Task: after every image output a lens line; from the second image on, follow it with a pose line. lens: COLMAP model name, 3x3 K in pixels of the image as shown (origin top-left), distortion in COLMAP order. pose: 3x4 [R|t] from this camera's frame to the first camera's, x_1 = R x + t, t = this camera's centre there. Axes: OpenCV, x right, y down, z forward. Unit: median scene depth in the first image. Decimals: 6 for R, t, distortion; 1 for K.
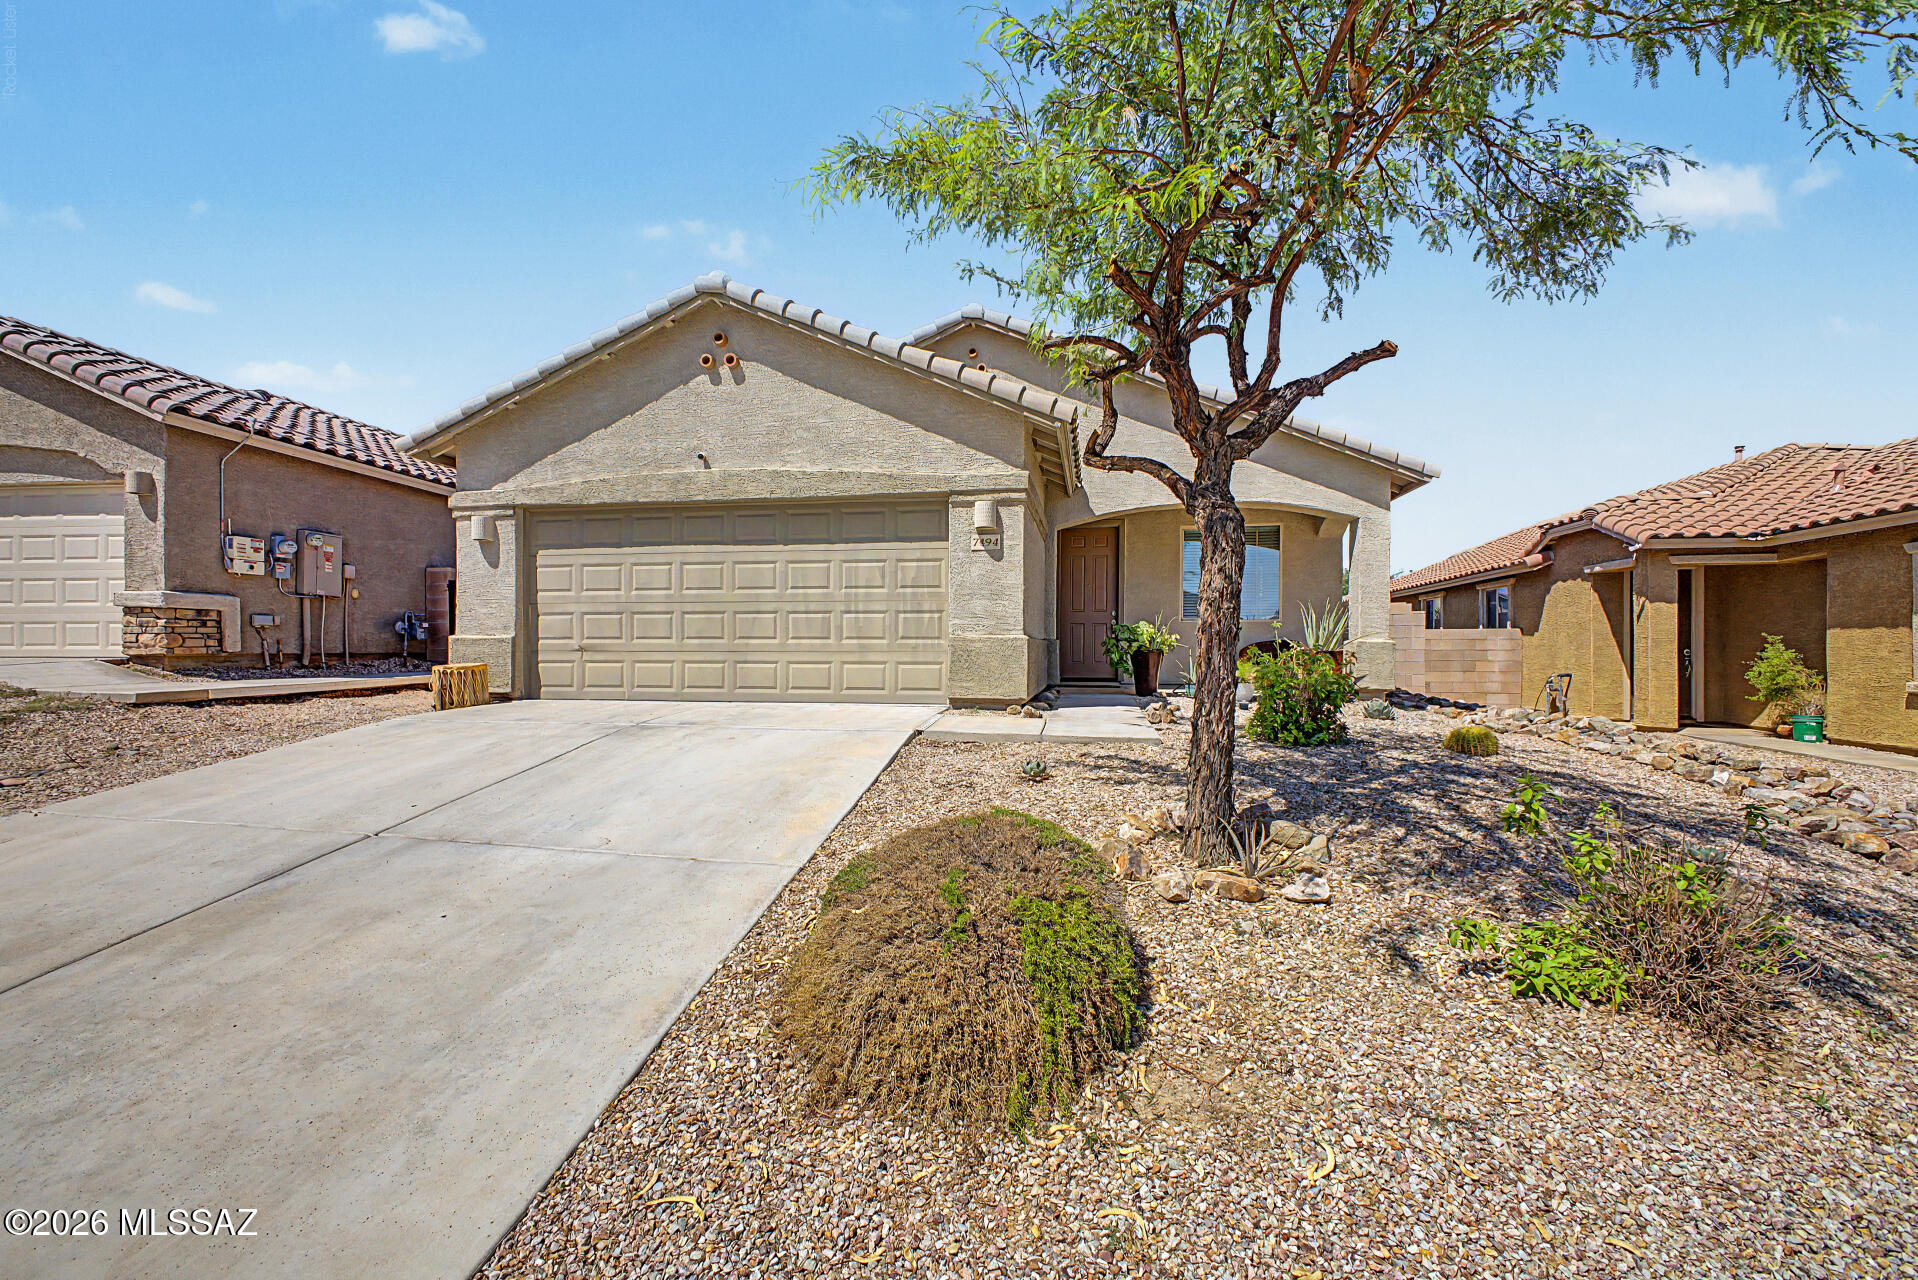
lens RADIAL K [[760.6, 0, 966.3], [0, 760.6, 638.8], [0, 0, 1]] dist [0.016086, -0.001609]
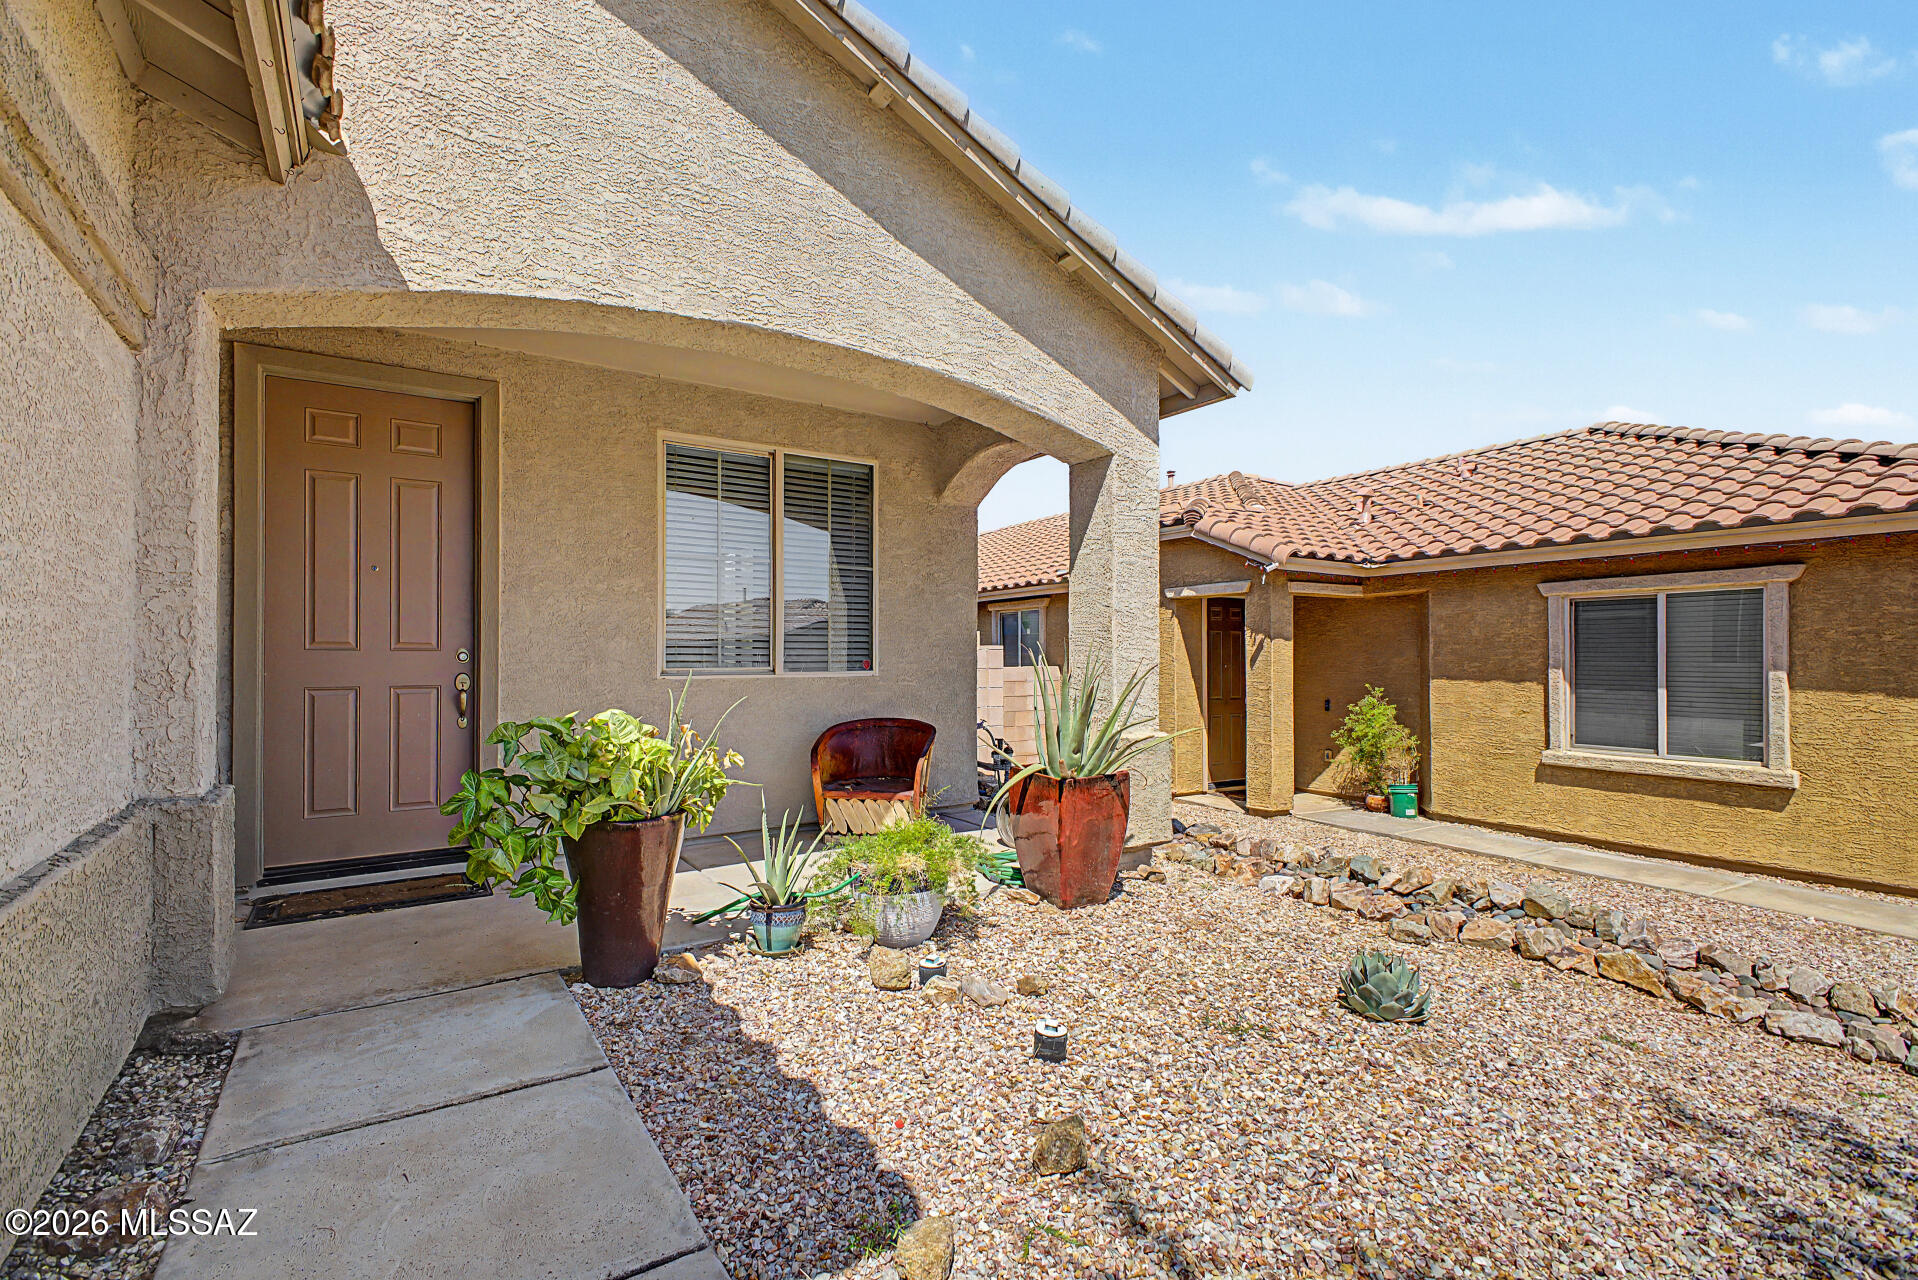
lens RADIAL K [[853.1, 0, 945.0], [0, 853.1, 650.7], [0, 0, 1]] dist [0.005197, -0.000068]
pose [[0.730479, 0.001193, 0.682934, 0.127597], [-0.004599, 0.999984, 0.003172, -0.053208], [-0.682919, -0.005458, 0.730473, 0.810375]]
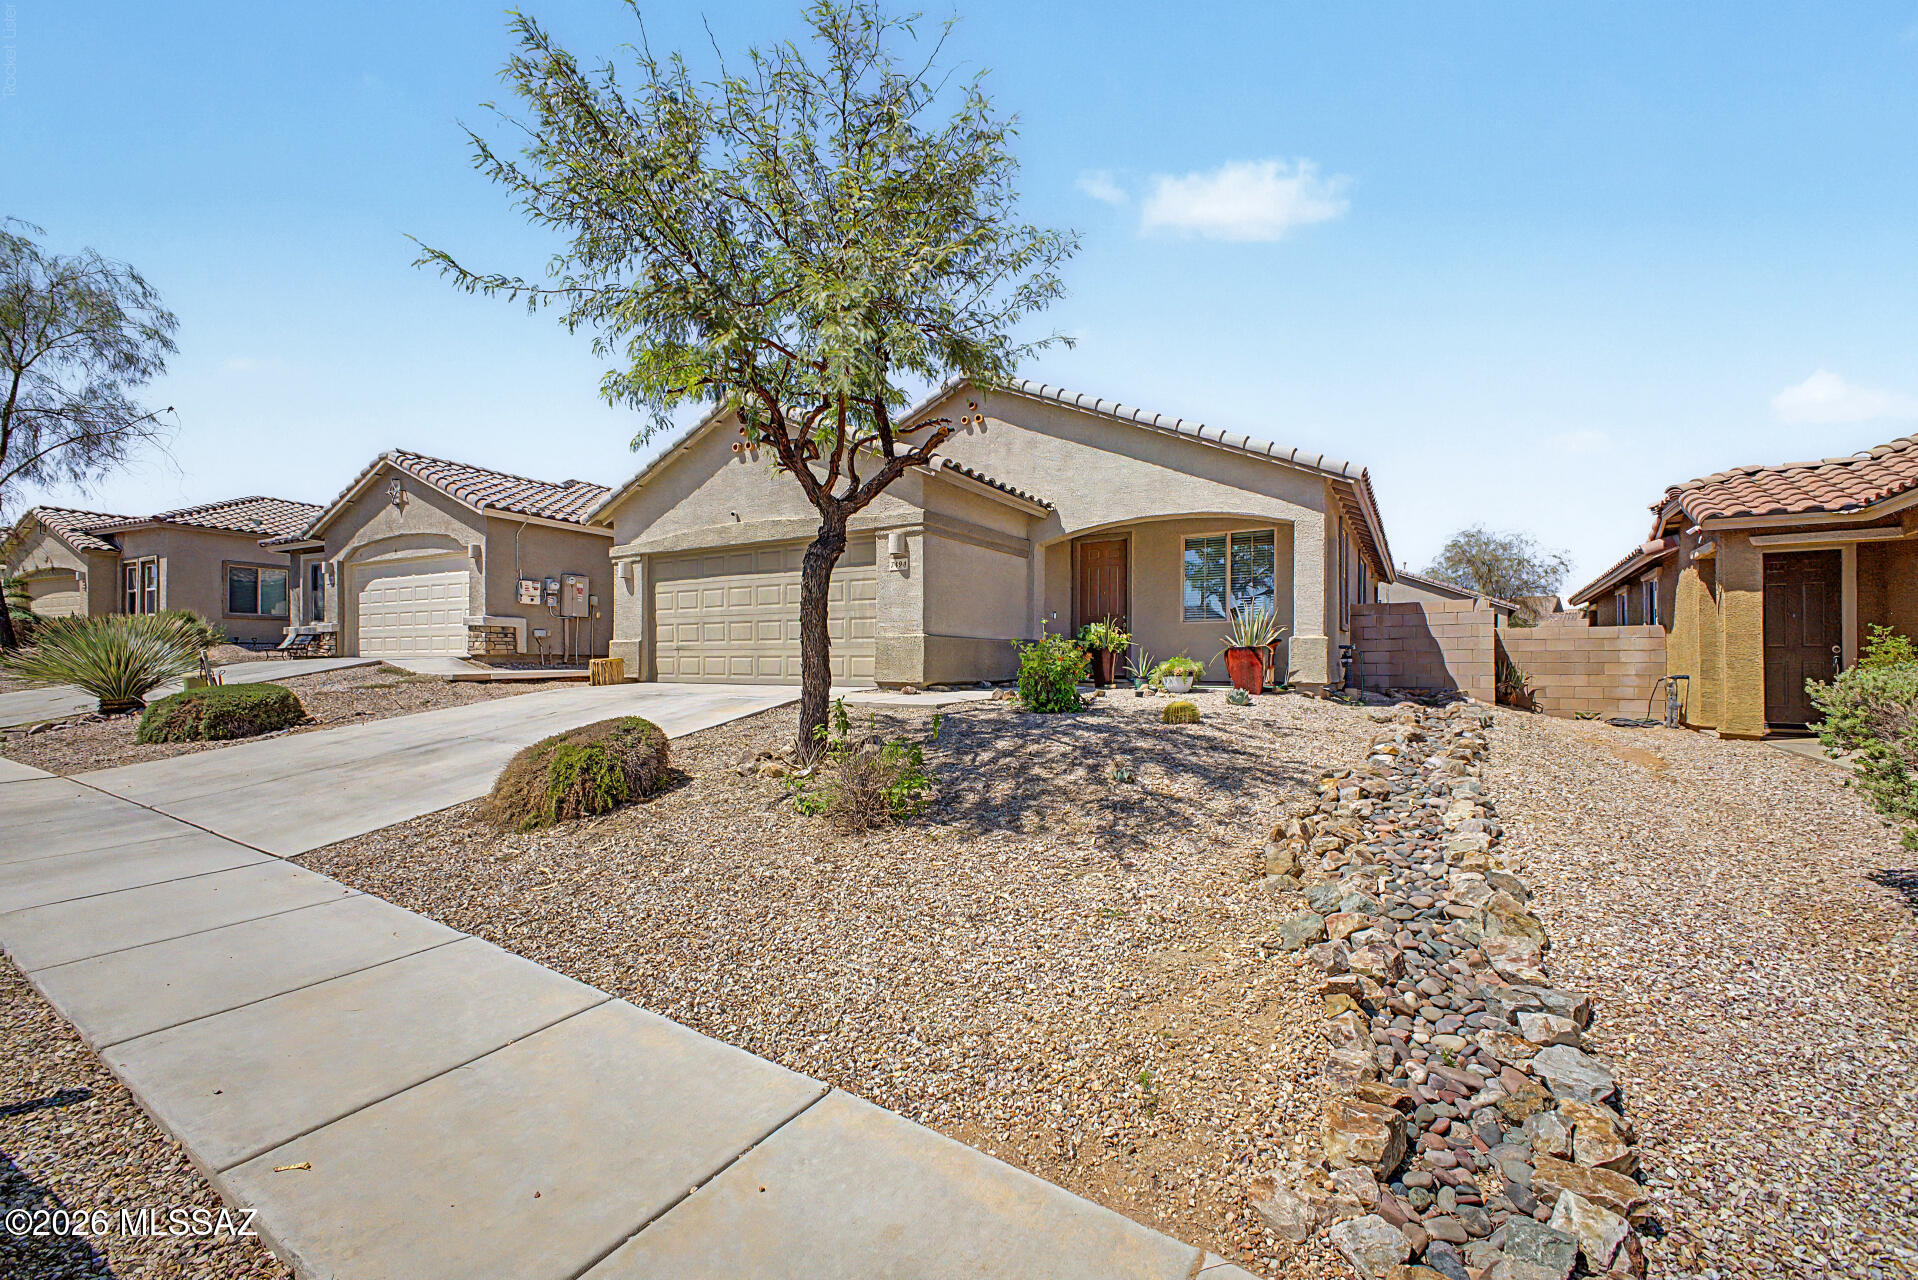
lens RADIAL K [[760.6, 0, 965.1], [0, 760.6, 641.6], [0, 0, 1]] dist [0.016086, -0.001609]
pose [[0.934077, -0.010302, -0.356922, 0.534704], [0.005903, 0.999893, -0.013413, 0.022896], [0.357022, 0.010422, 0.934038, -0.173570]]
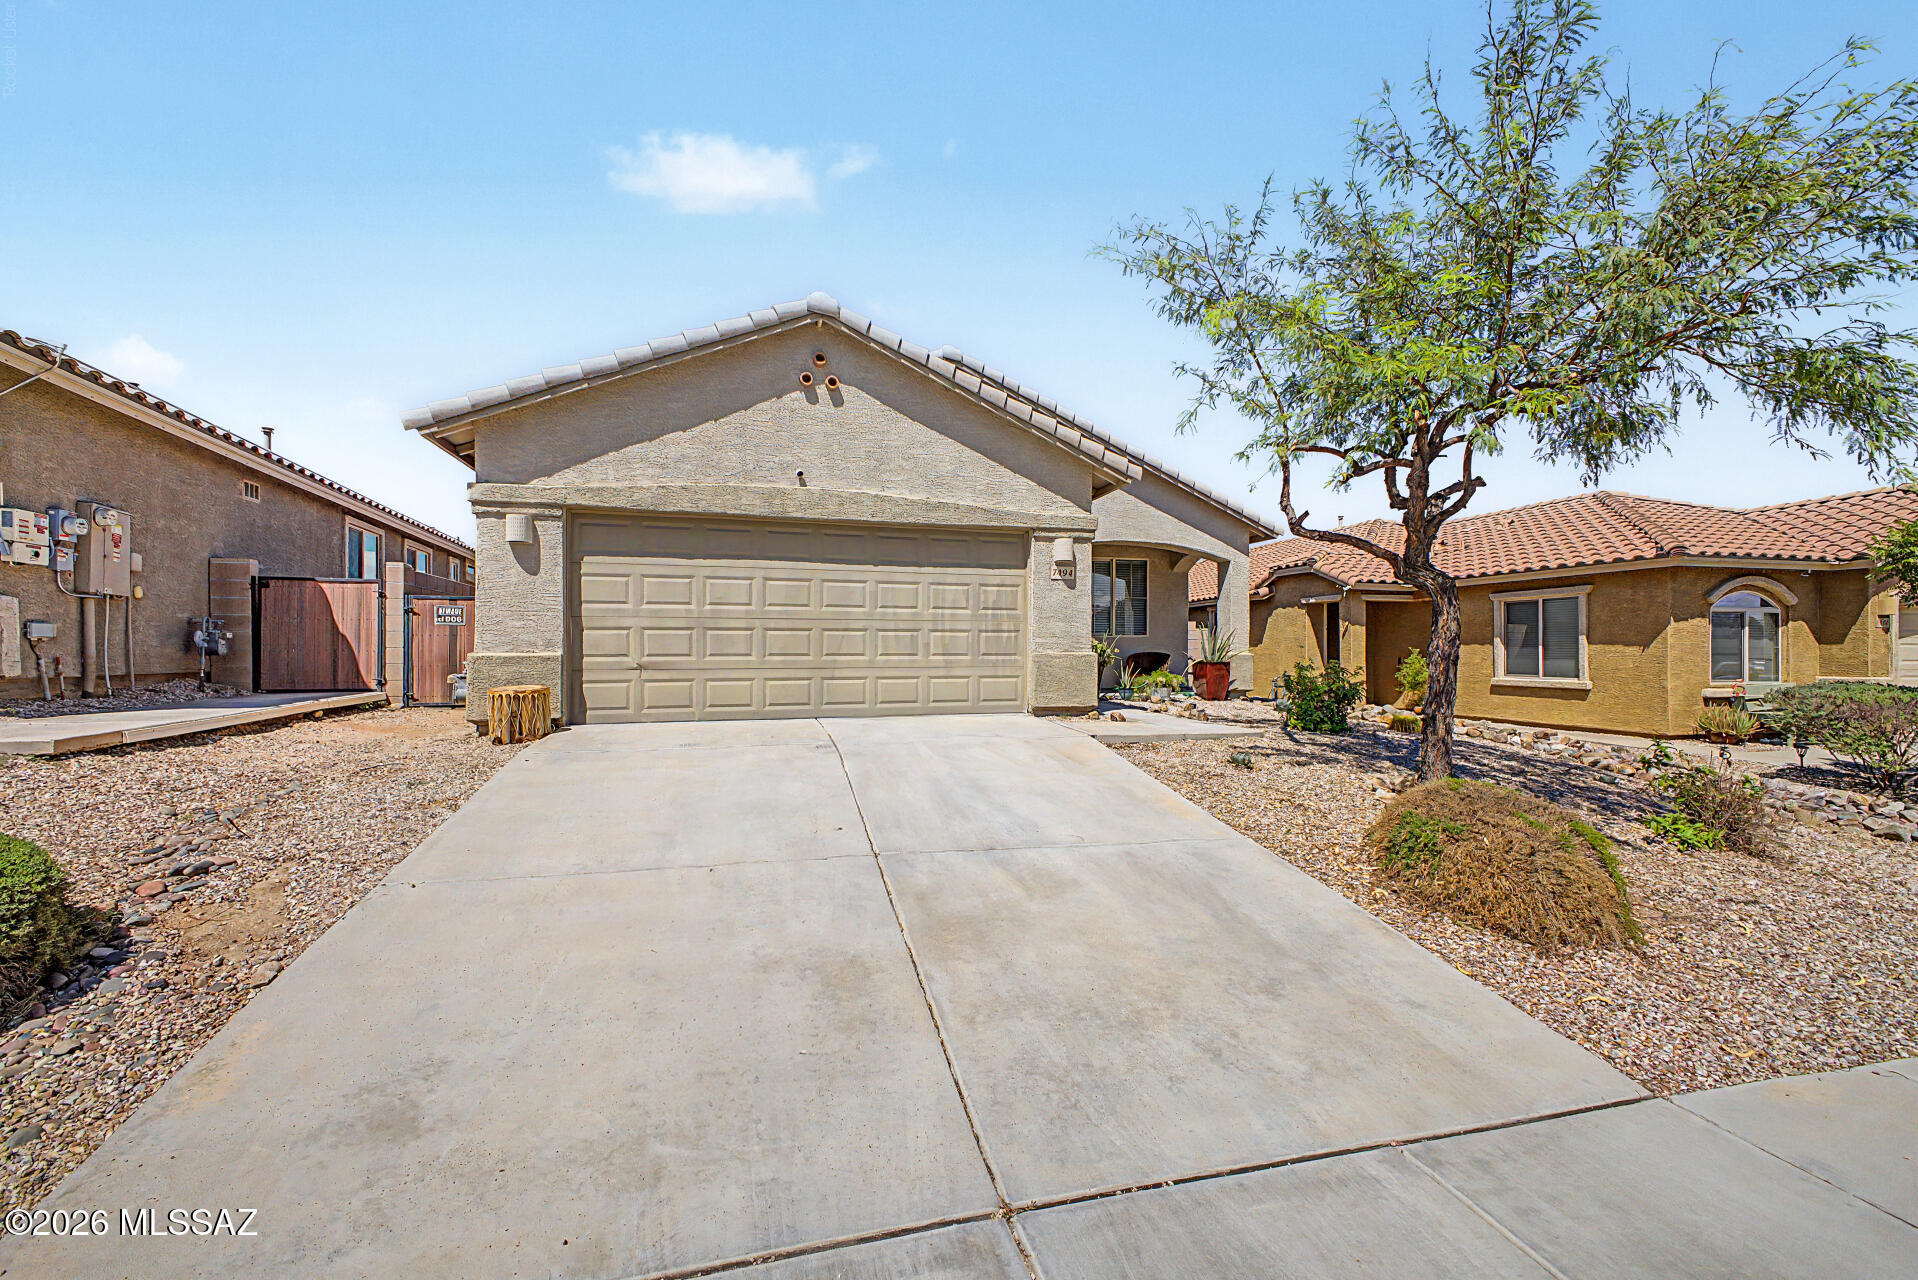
lens RADIAL K [[760.6, 0, 957.4], [0, 760.6, 642.8], [0, 0, 1]] dist [0.016086, -0.001609]
pose [[0.902536, 0.002002, 0.430609, -0.551080], [-0.002131, 0.999998, -0.000183, -0.016508], [-0.430609, -0.000753, 0.902538, 0.010828]]
